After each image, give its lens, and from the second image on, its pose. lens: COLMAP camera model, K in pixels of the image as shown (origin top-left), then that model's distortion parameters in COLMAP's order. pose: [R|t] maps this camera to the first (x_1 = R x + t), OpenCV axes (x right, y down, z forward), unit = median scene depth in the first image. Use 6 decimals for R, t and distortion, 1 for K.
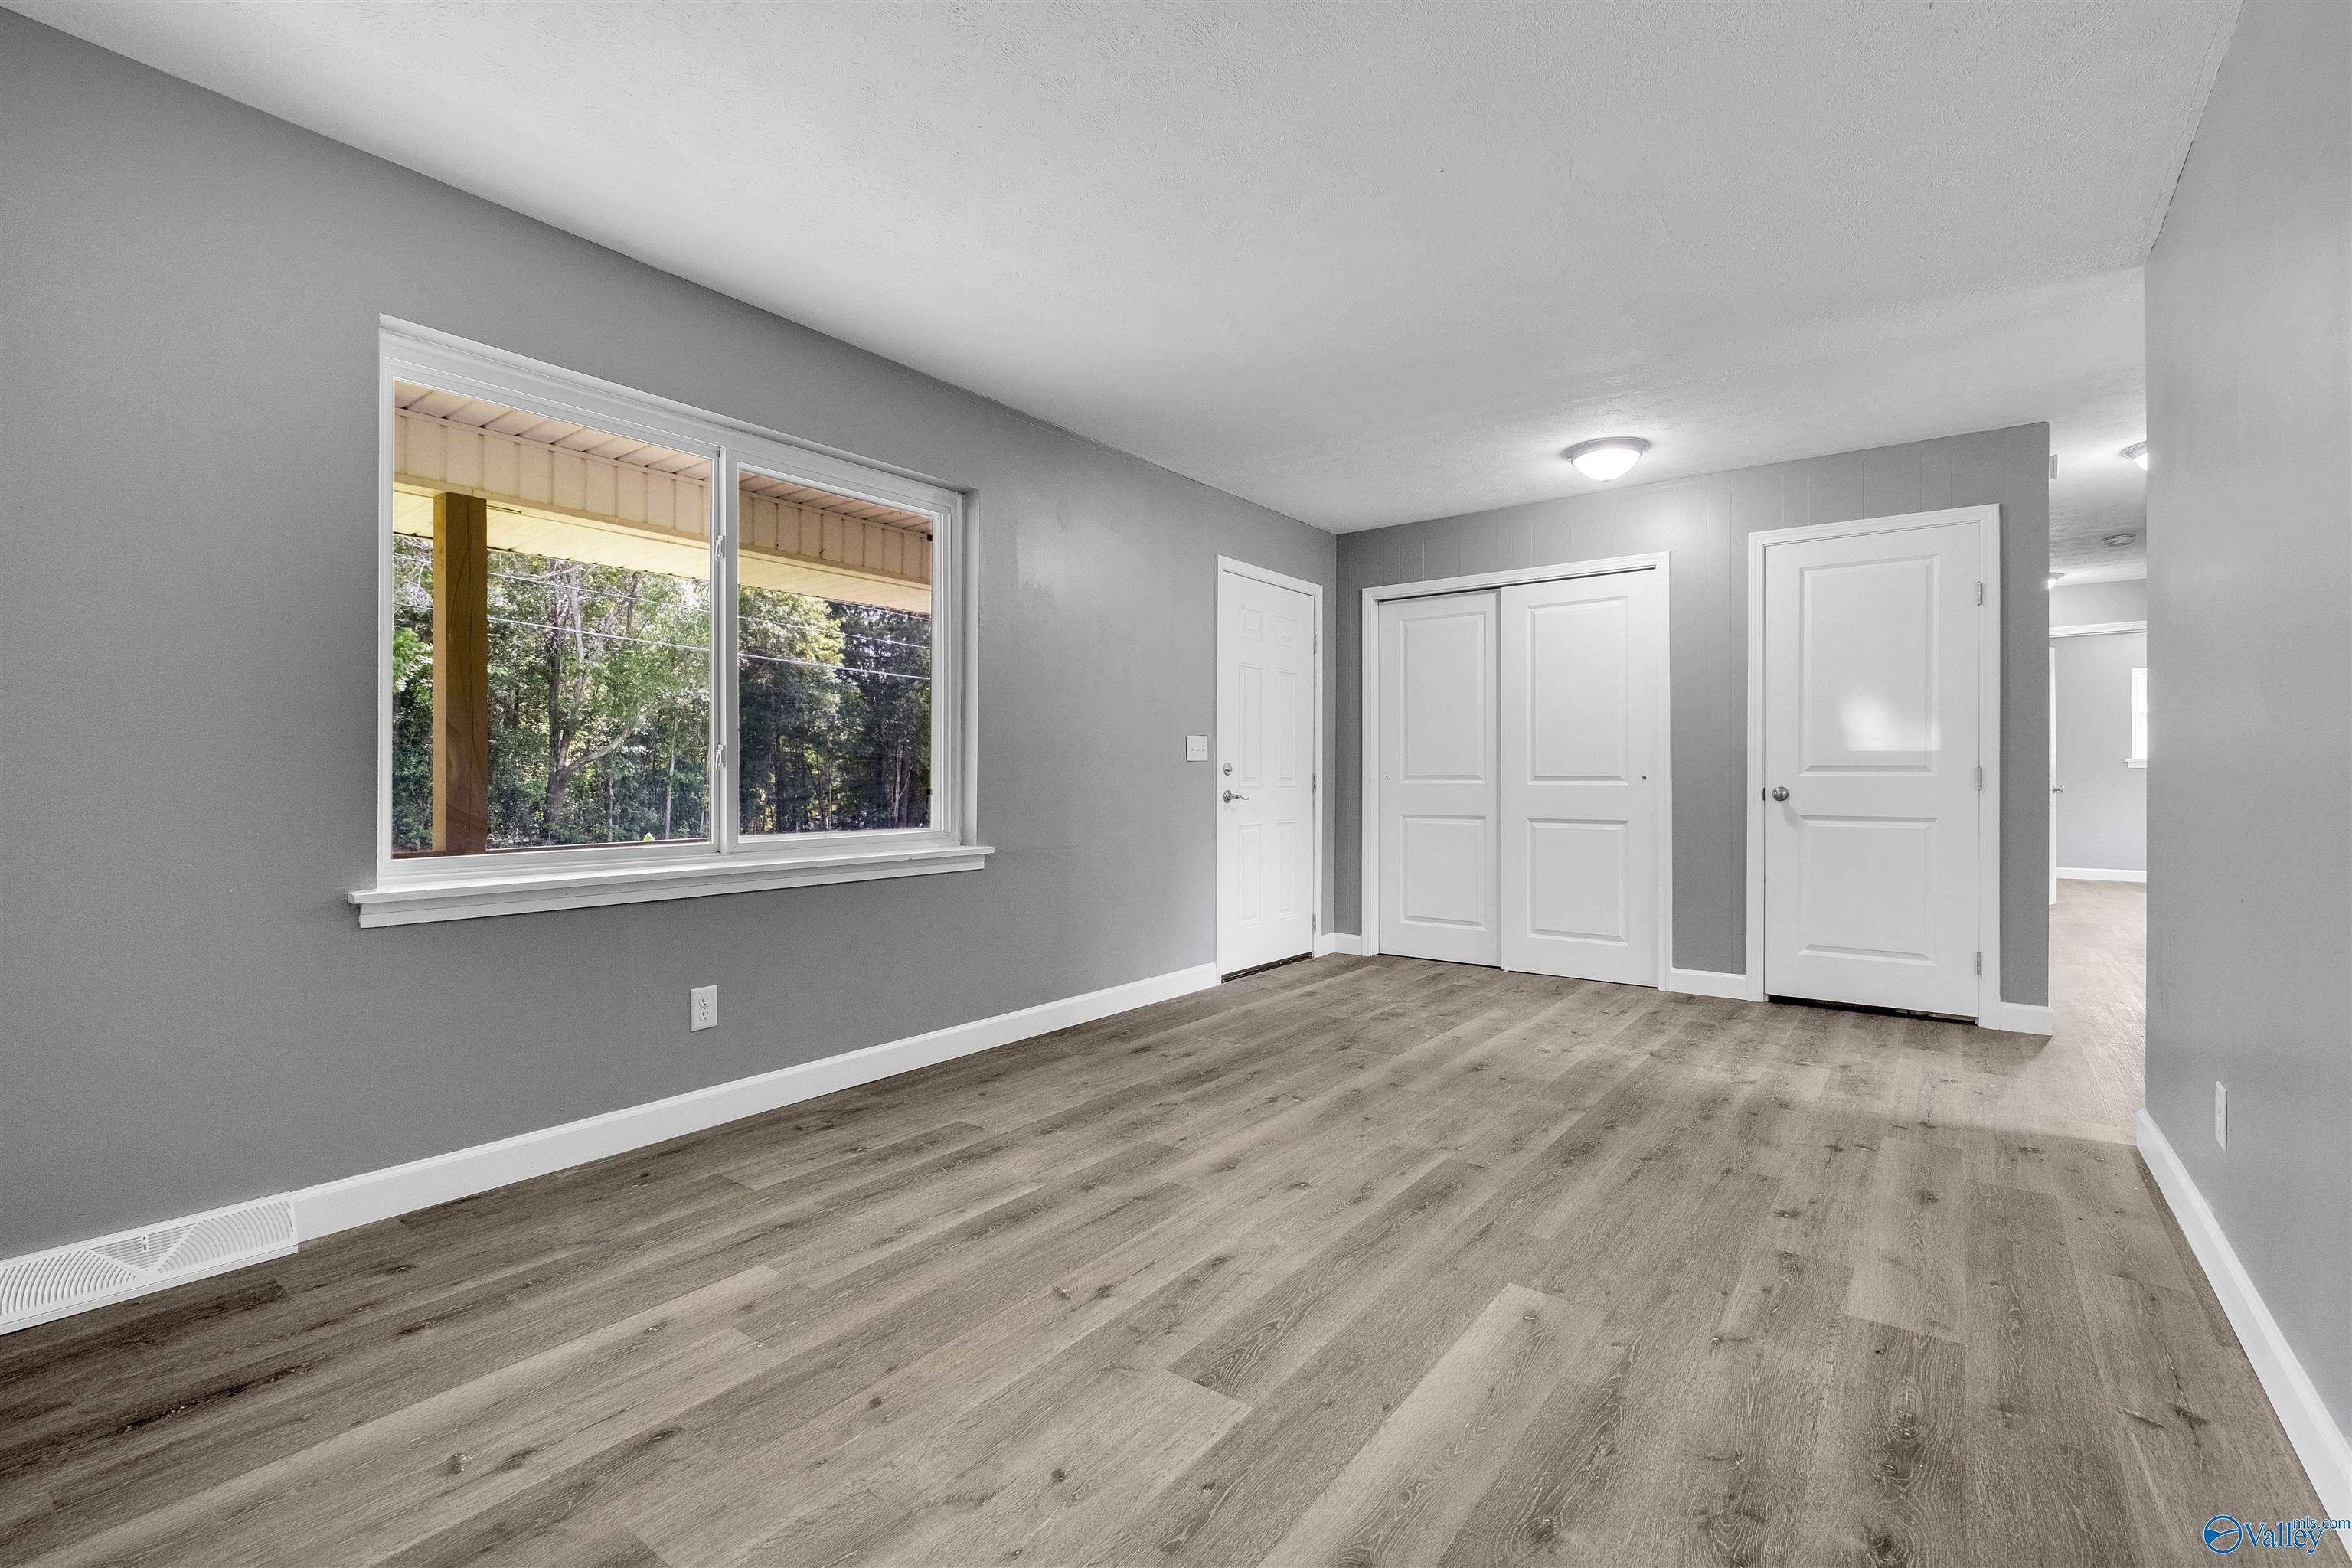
lens RADIAL K [[1033.8, 0, 1178.9], [0, 1033.8, 778.2], [0, 0, 1]] dist [0.001685, -0.001607]
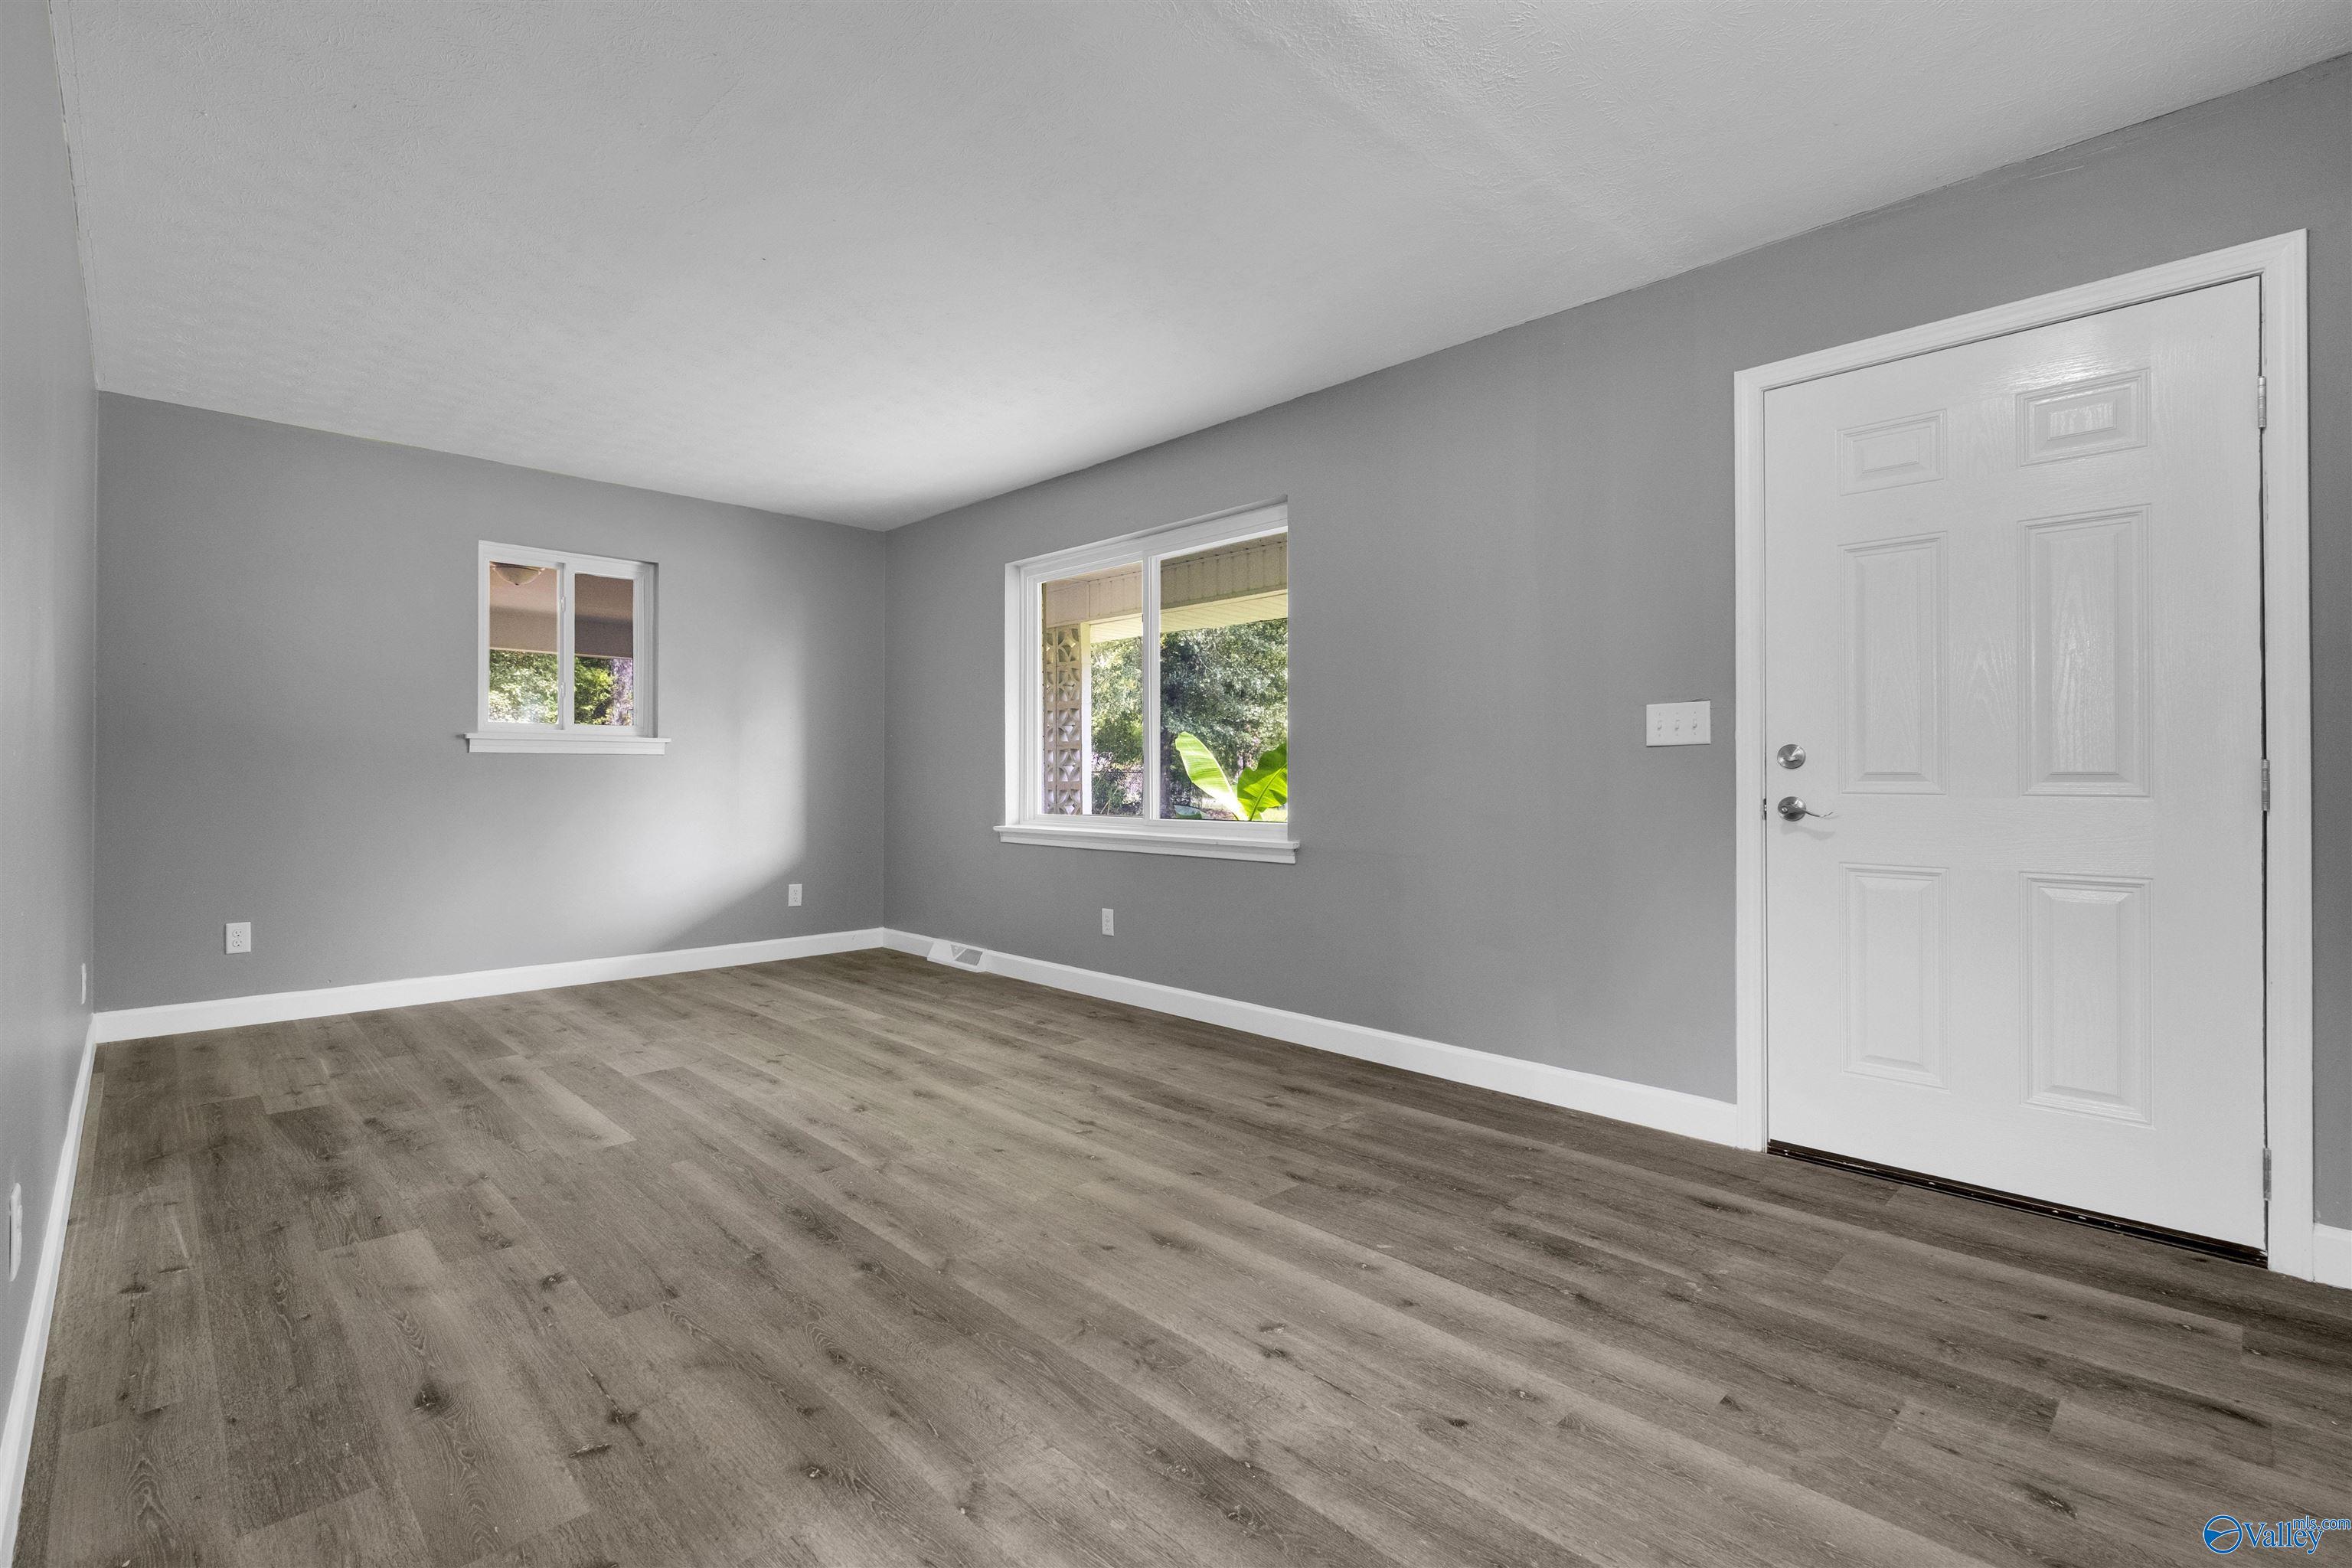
lens RADIAL K [[1083.2, 0, 1142.1], [0, 1083.2, 785.3], [0, 0, 1]] dist [0.001781, -0.001343]
pose [[-0.177070, 0.008981, -0.984157, 1.218845], [-0.000946, 0.999956, 0.009296, 0.002492], [0.984198, 0.002577, -0.177054, 1.446097]]
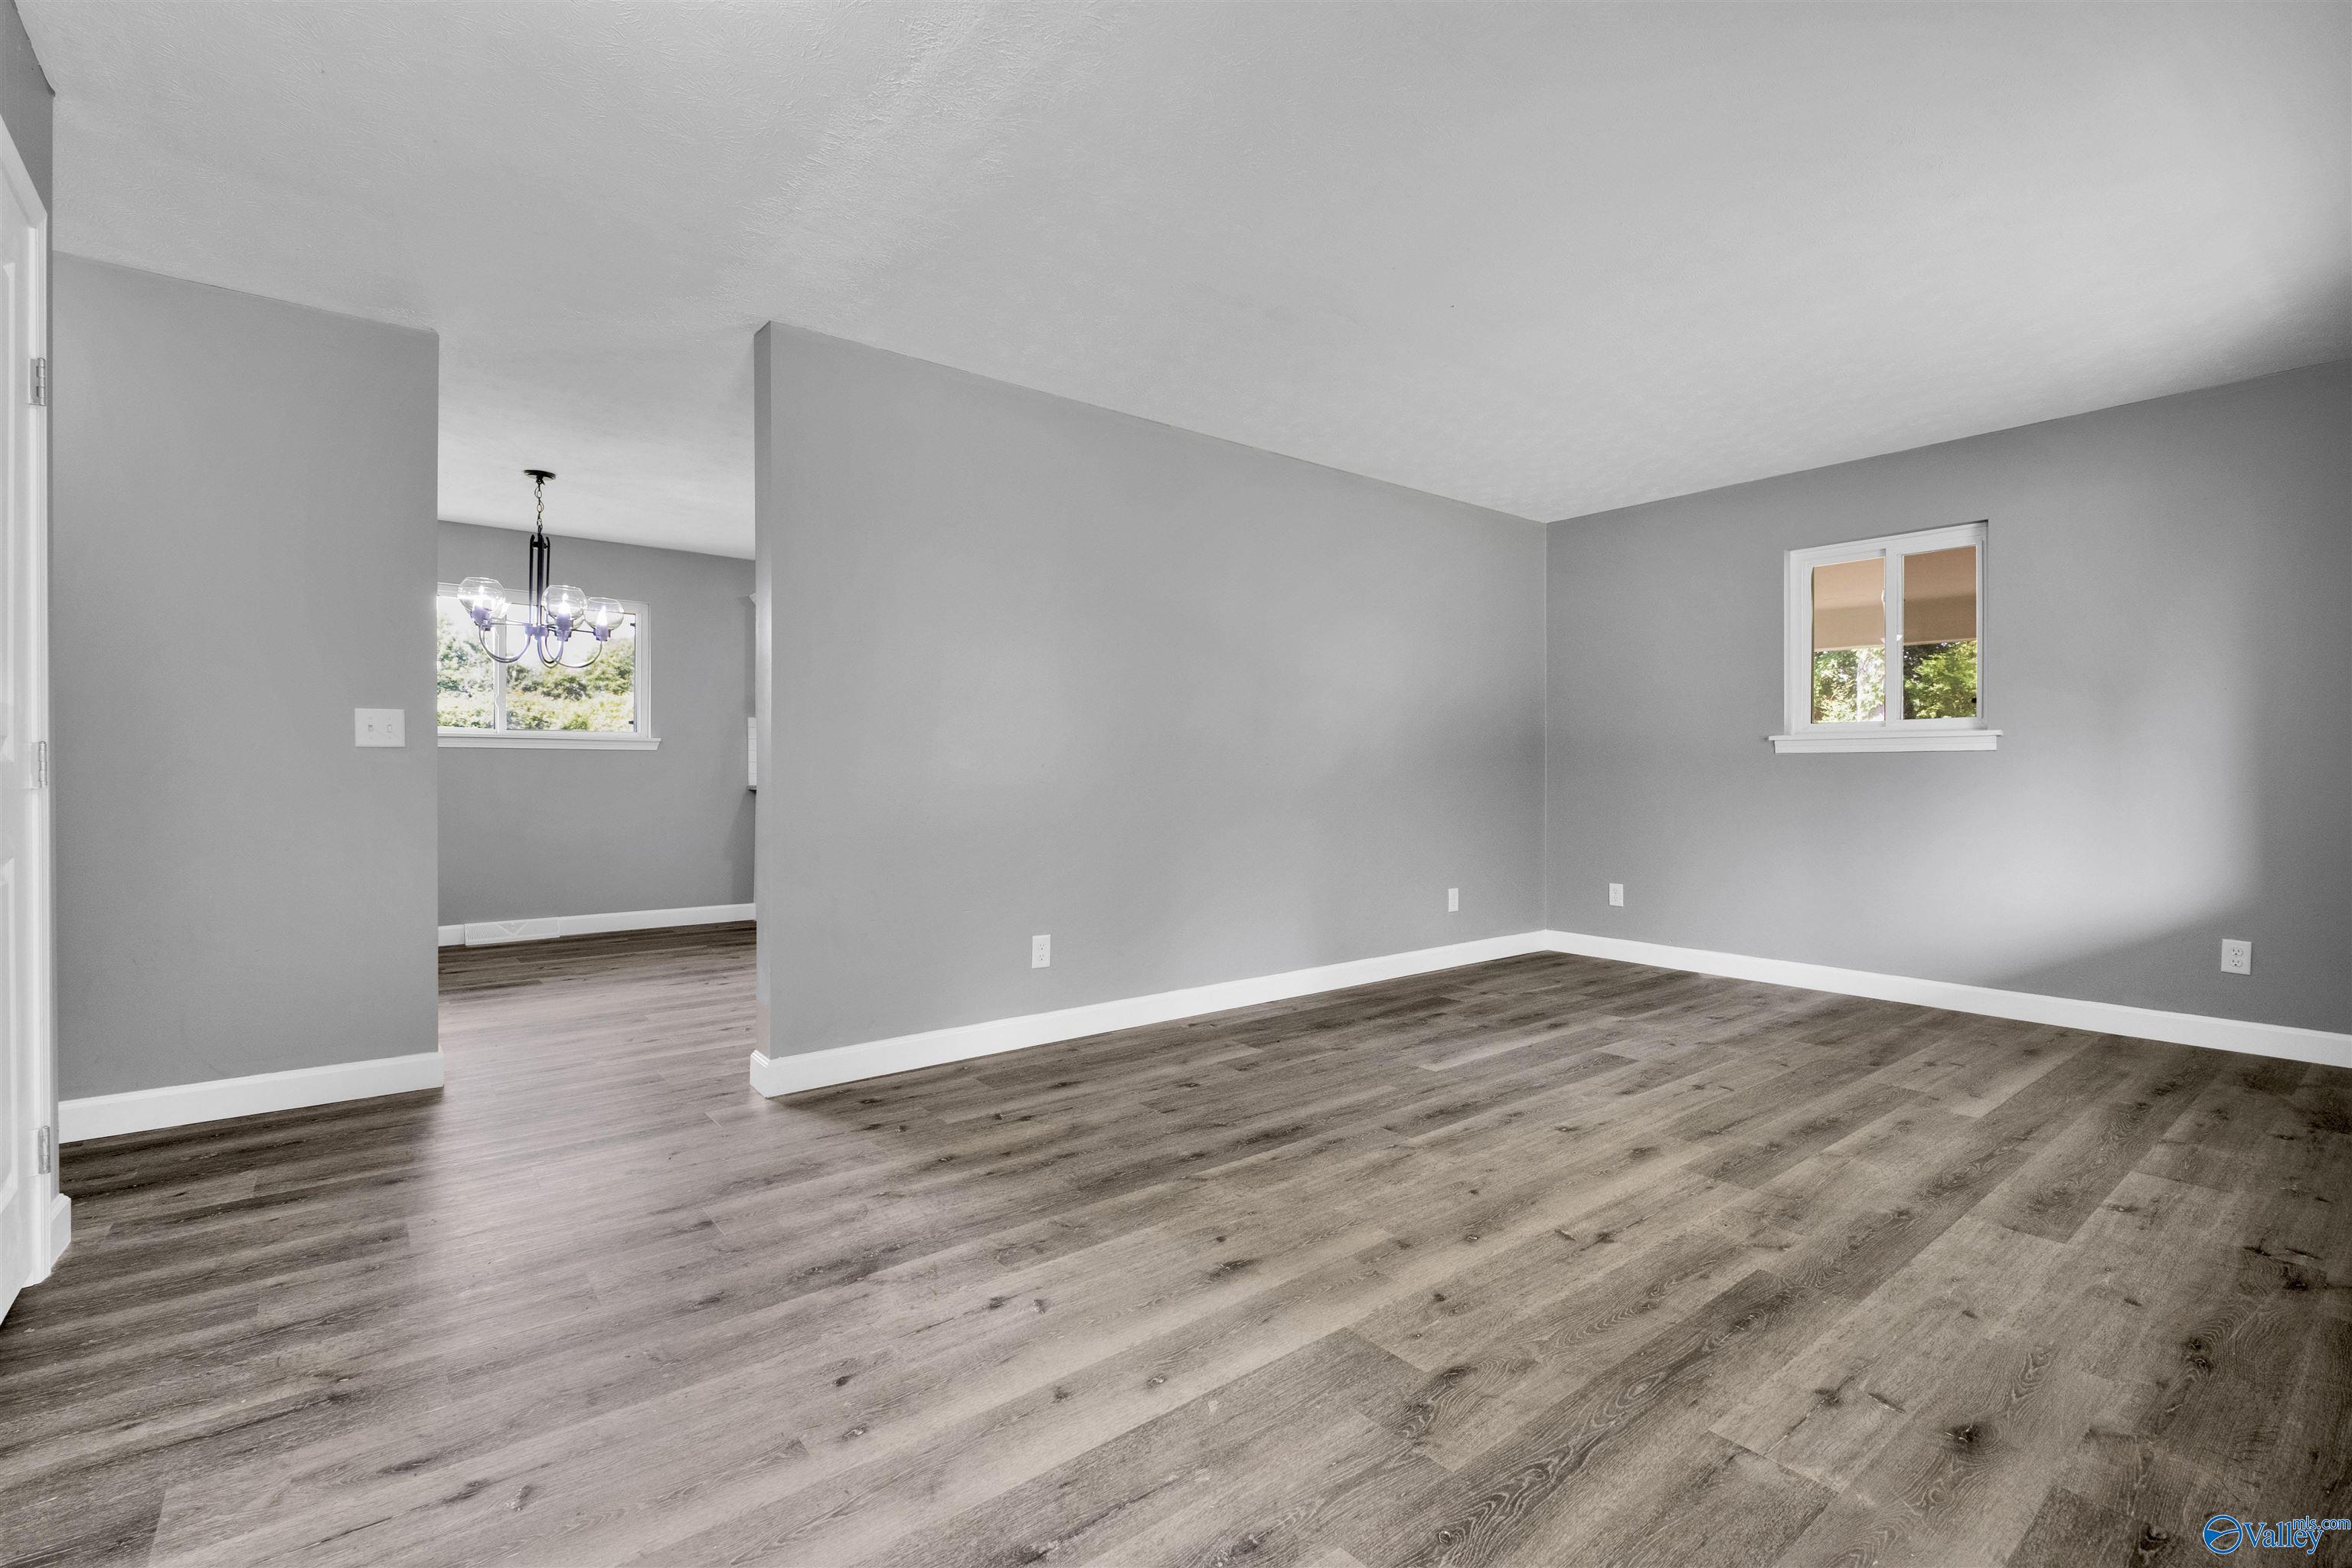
lens RADIAL K [[1033.8, 0, 1159.7], [0, 1033.8, 772.6], [0, 0, 1]] dist [0.001685, -0.001607]
pose [[-0.962913, -0.002072, 0.269803, 0.225859], [-0.002327, 0.999997, -0.000625, 0.003998], [-0.269801, -0.001229, -0.962915, 2.067702]]
